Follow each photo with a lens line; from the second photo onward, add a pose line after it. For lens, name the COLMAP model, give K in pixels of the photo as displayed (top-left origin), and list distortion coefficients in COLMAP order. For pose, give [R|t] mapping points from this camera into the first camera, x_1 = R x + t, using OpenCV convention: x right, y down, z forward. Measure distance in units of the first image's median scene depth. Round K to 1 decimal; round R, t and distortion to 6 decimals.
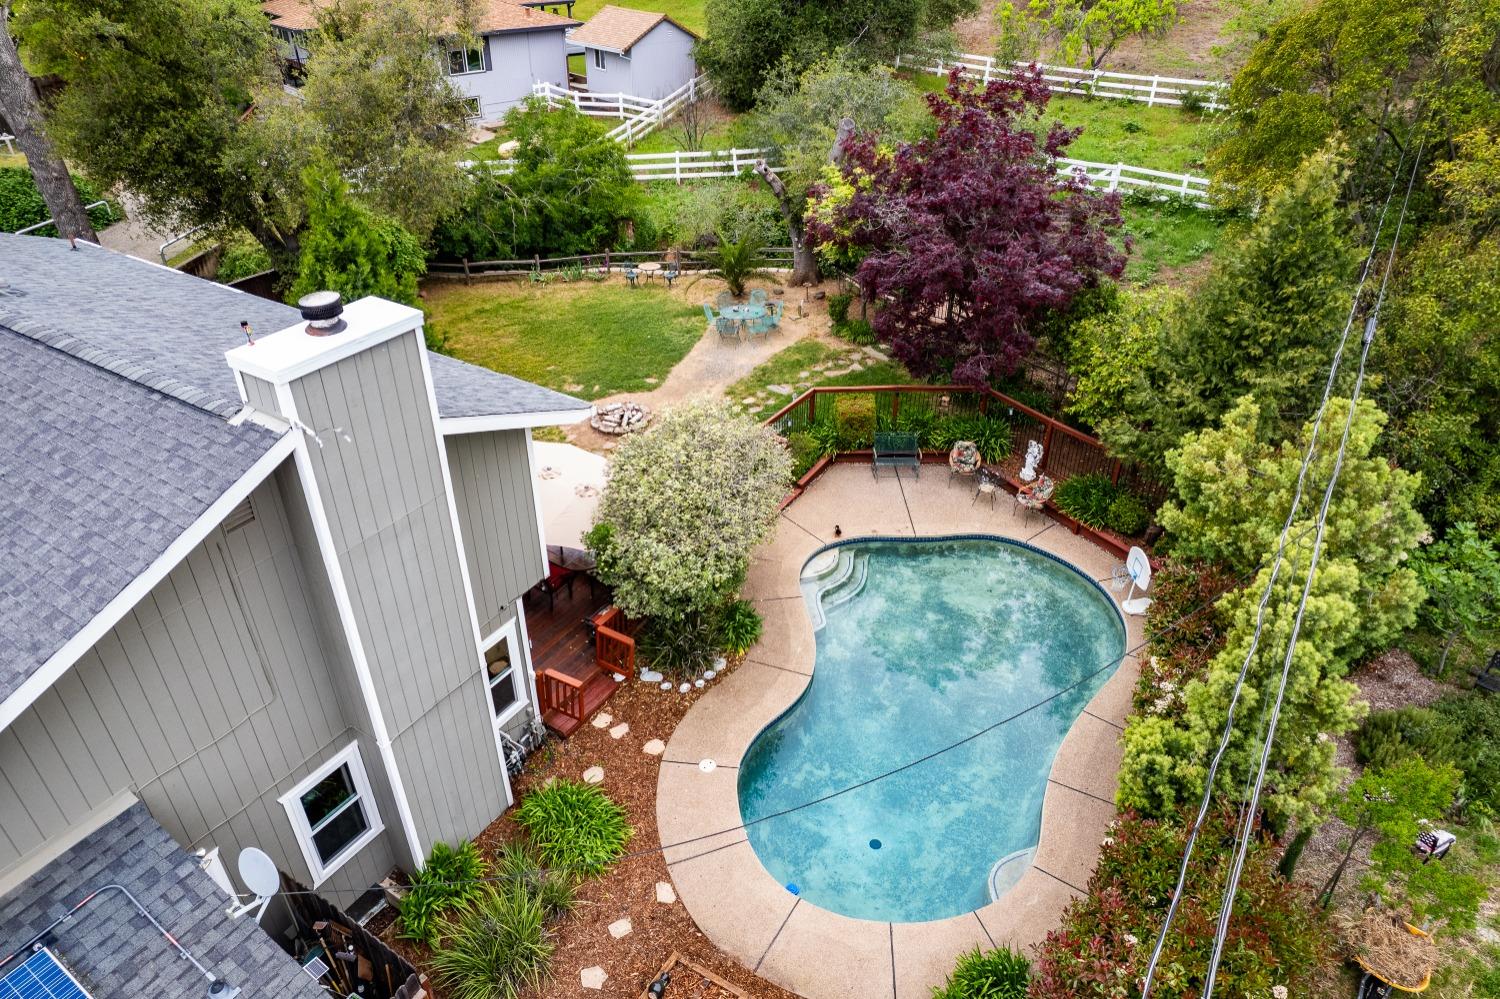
lens RADIAL K [[960.1, 0, 749.7], [0, 960.1, 505.5], [0, 0, 1]] dist [-0.078357, 0.071374]
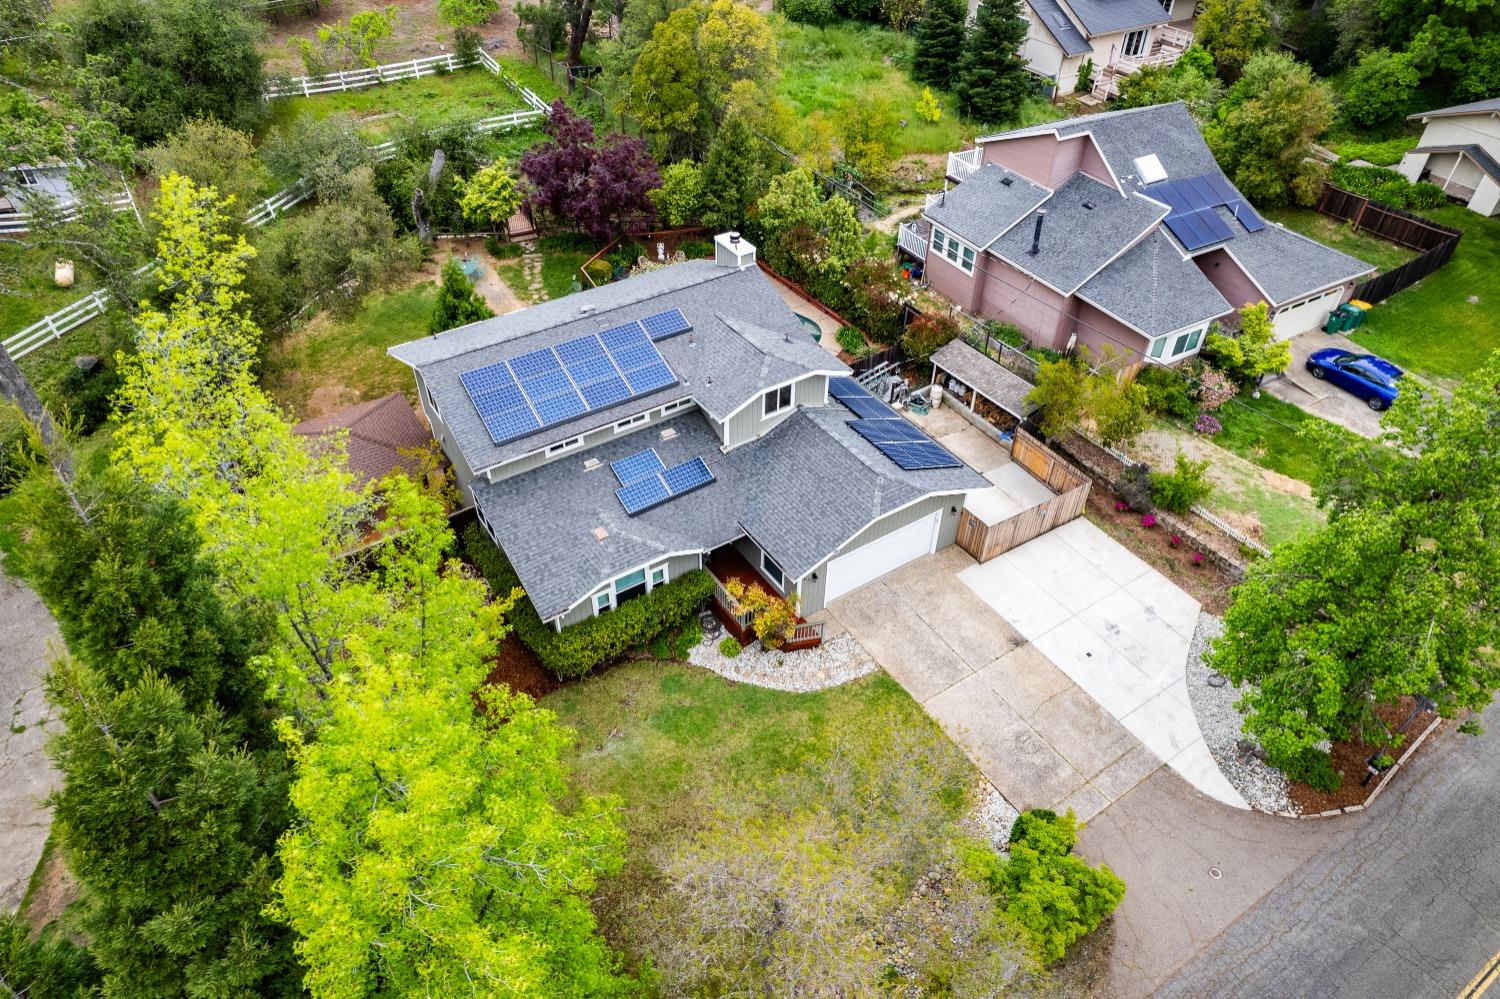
lens RADIAL K [[960.1, 0, 745.4], [0, 960.1, 507.1], [0, 0, 1]] dist [-0.078357, 0.071374]
pose [[0.418633, -0.599557, 0.682113, -1.290747], [0.494932, 0.780376, 0.382173, -0.279179], [-0.761439, 0.177609, 0.623431, -0.442133]]
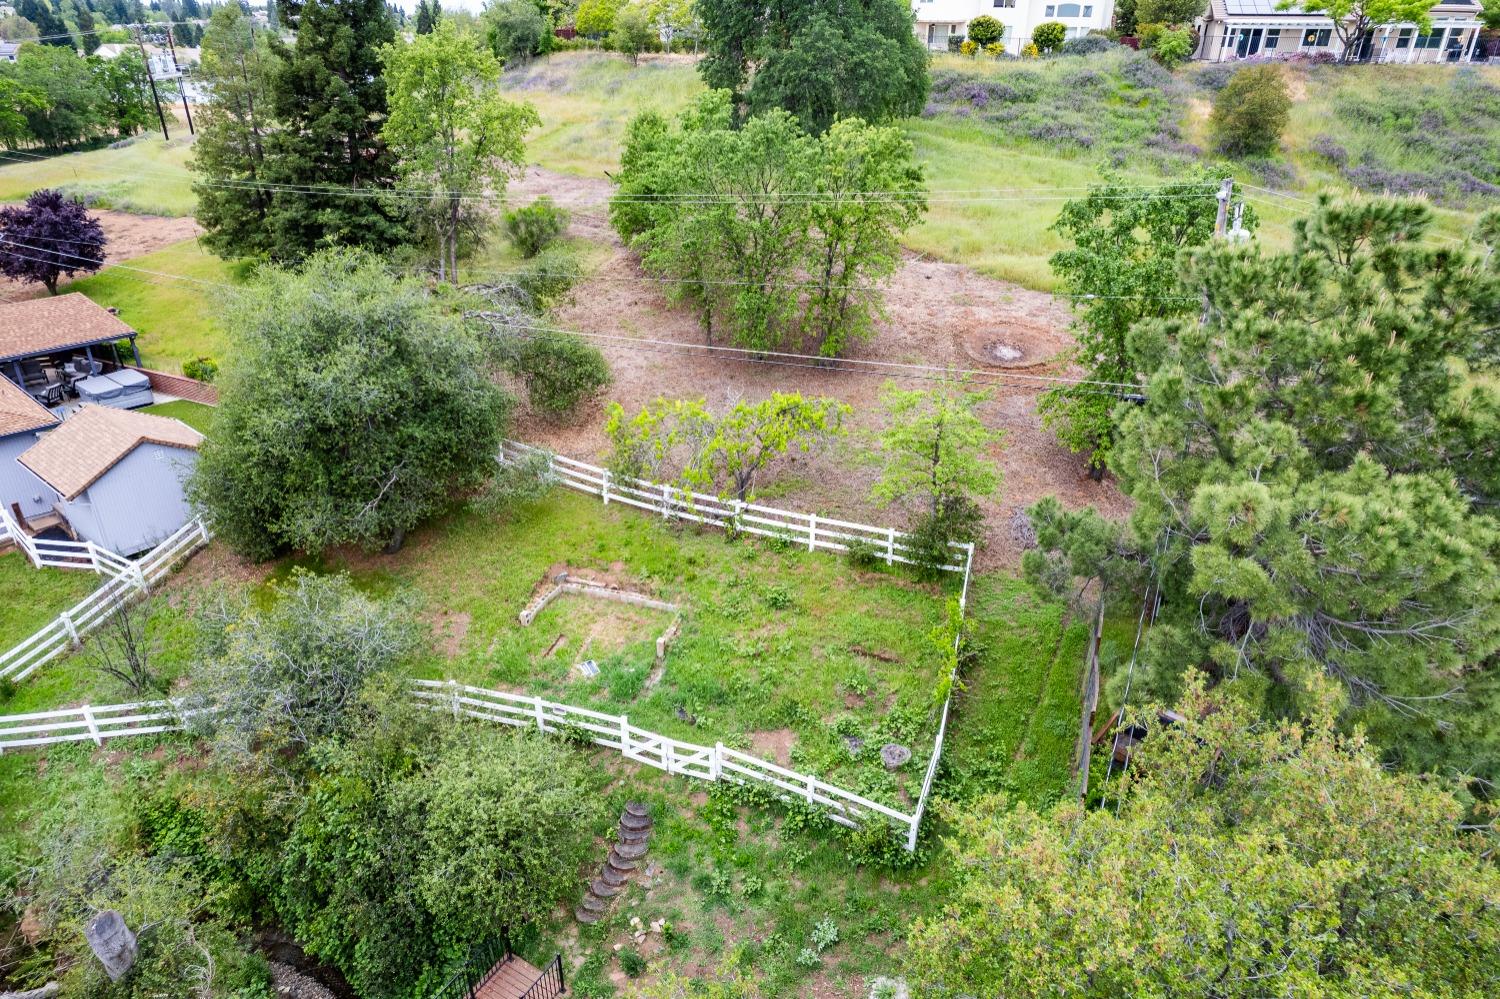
lens RADIAL K [[960.1, 0, 746.5], [0, 960.1, 505.2], [0, 0, 1]] dist [-0.078357, 0.071374]
pose [[0.990171, -0.061283, 0.125721, 0.417349], [0.075336, 0.991045, -0.110251, -0.557297], [-0.117839, 0.118638, 0.985920, 0.402568]]
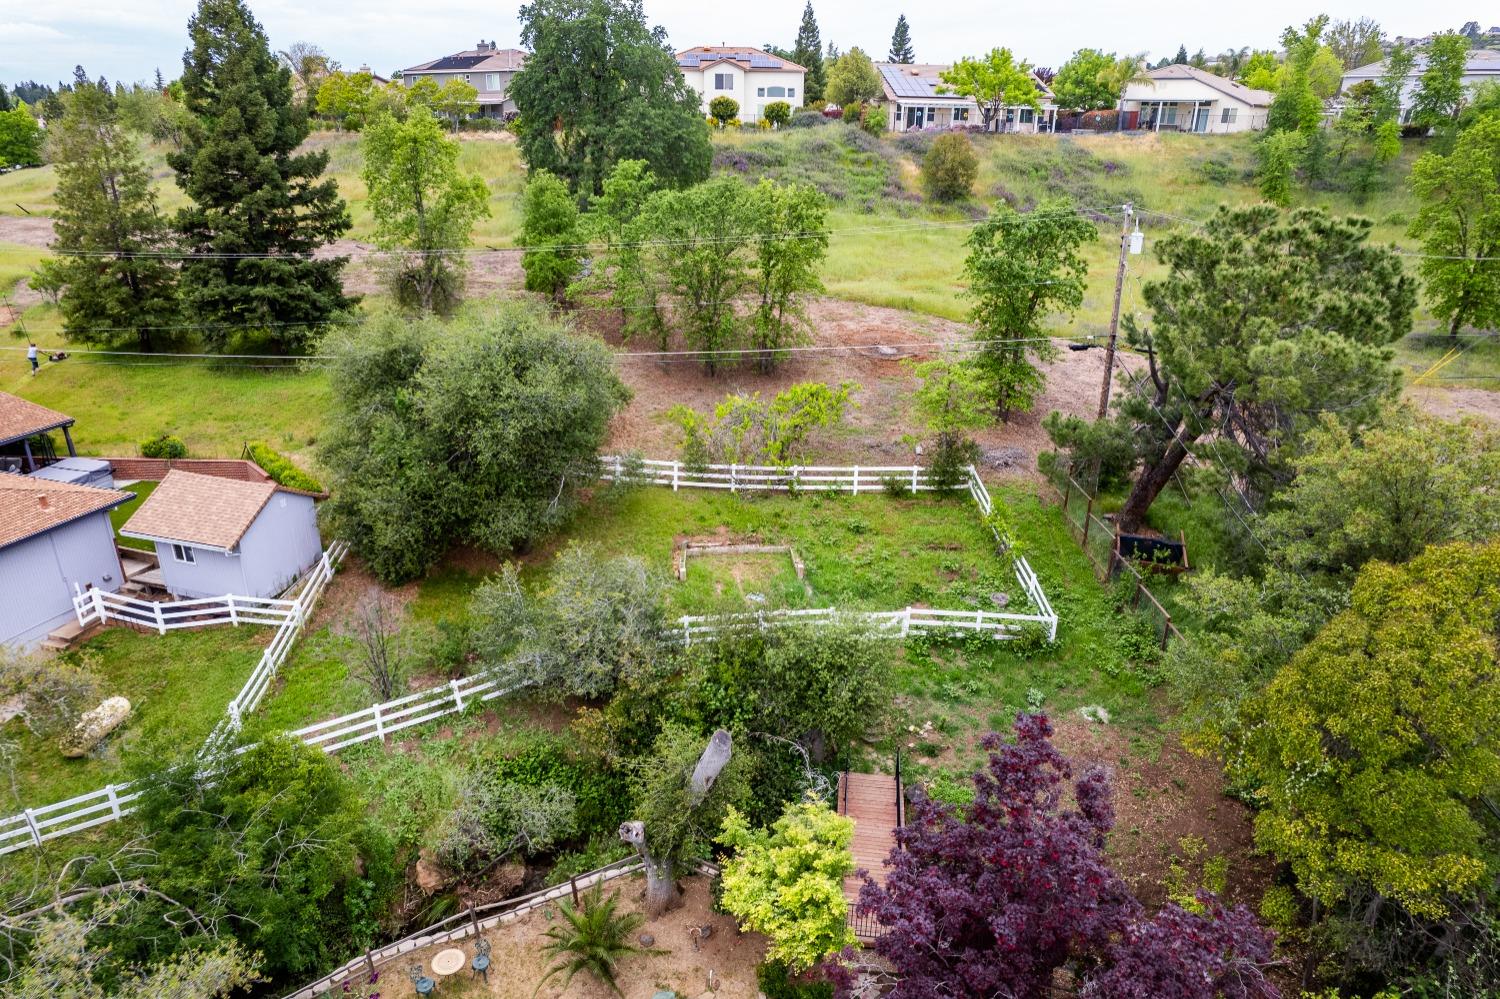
lens RADIAL K [[960.1, 0, 747.0], [0, 960.1, 507.4], [0, 0, 1]] dist [-0.078357, 0.071374]
pose [[0.853319, -0.200141, 0.481447, -0.211113], [0.283398, 0.953118, -0.106077, -0.495192], [-0.437645, 0.226959, 0.870033, 0.290657]]
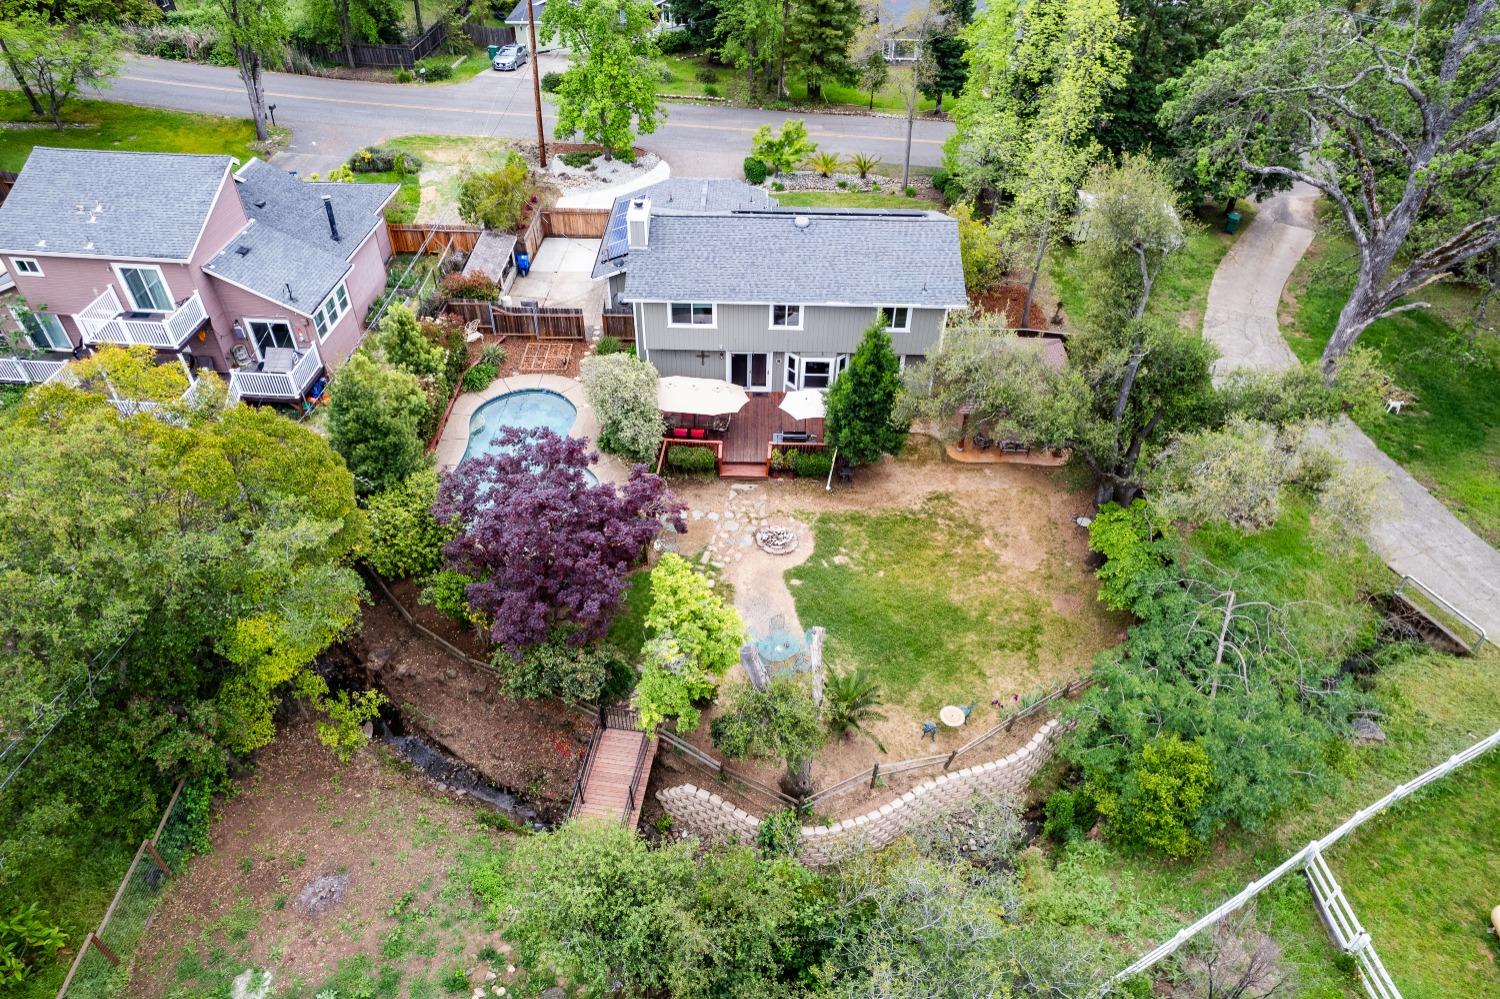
lens RADIAL K [[960.1, 0, 746.8], [0, 960.1, 507.3], [0, 0, 1]] dist [-0.078357, 0.071374]
pose [[-0.858956, 0.324423, -0.396161, 0.407798], [-0.295566, 0.317641, 0.900969, -1.231812], [0.418132, 0.890985, -0.176951, 1.047958]]
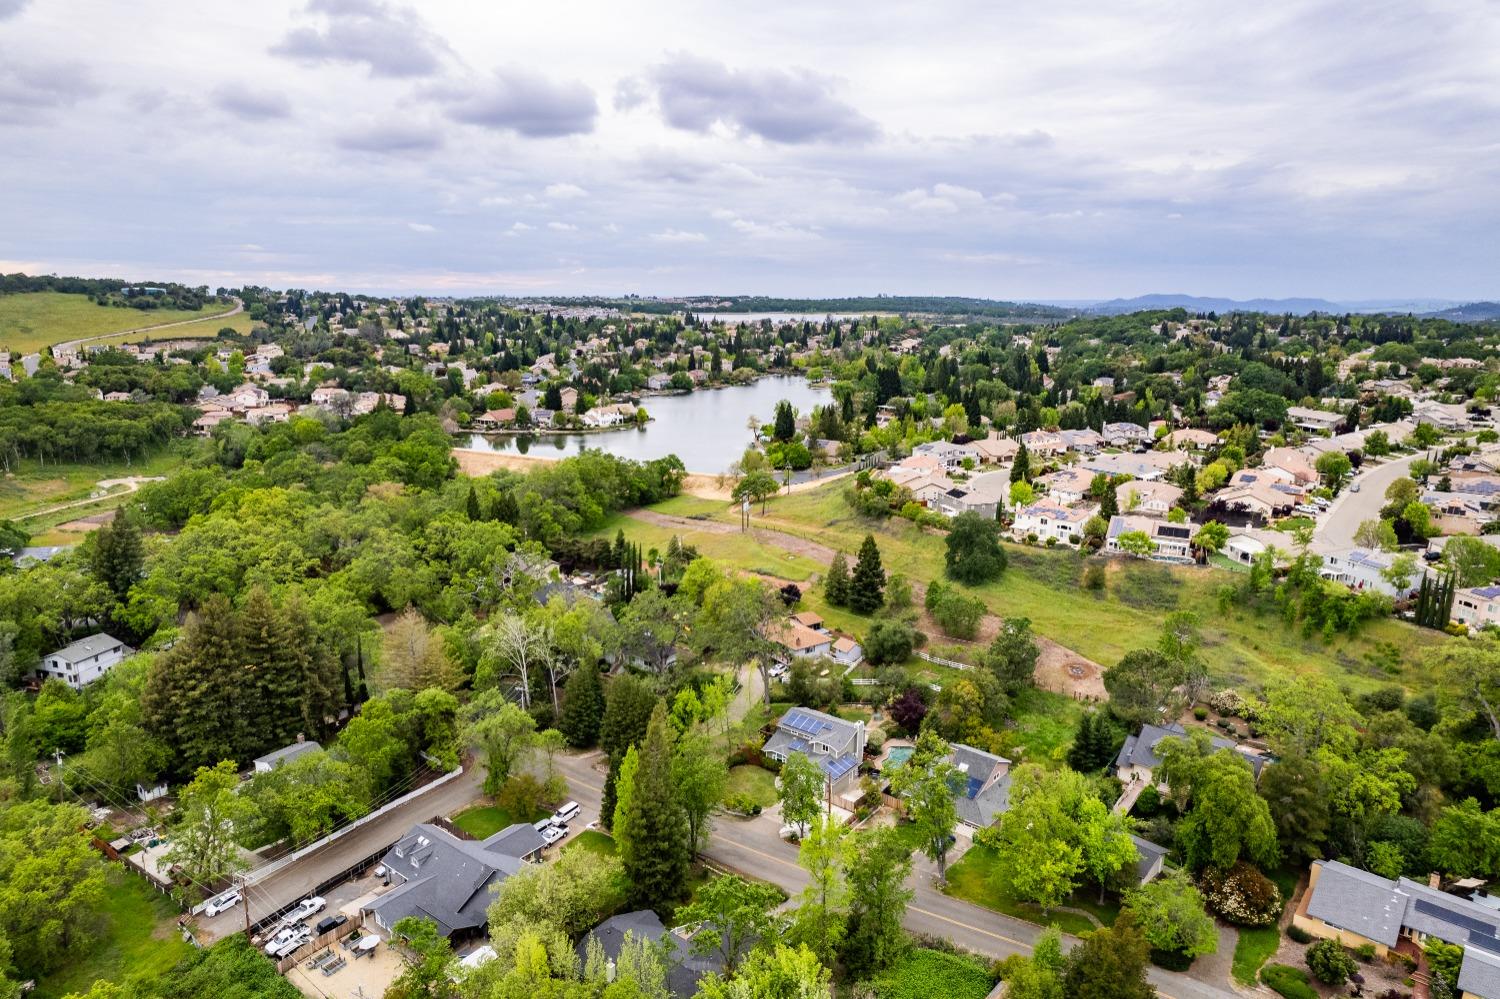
lens RADIAL K [[960.1, 0, 748.3], [0, 960.1, 509.0], [0, 0, 1]] dist [-0.078357, 0.071374]
pose [[0.996222, 0.021386, -0.084164, -0.361743], [-0.048964, 0.938775, -0.341034, 0.727659], [0.071717, 0.343866, 0.936276, -5.567102]]
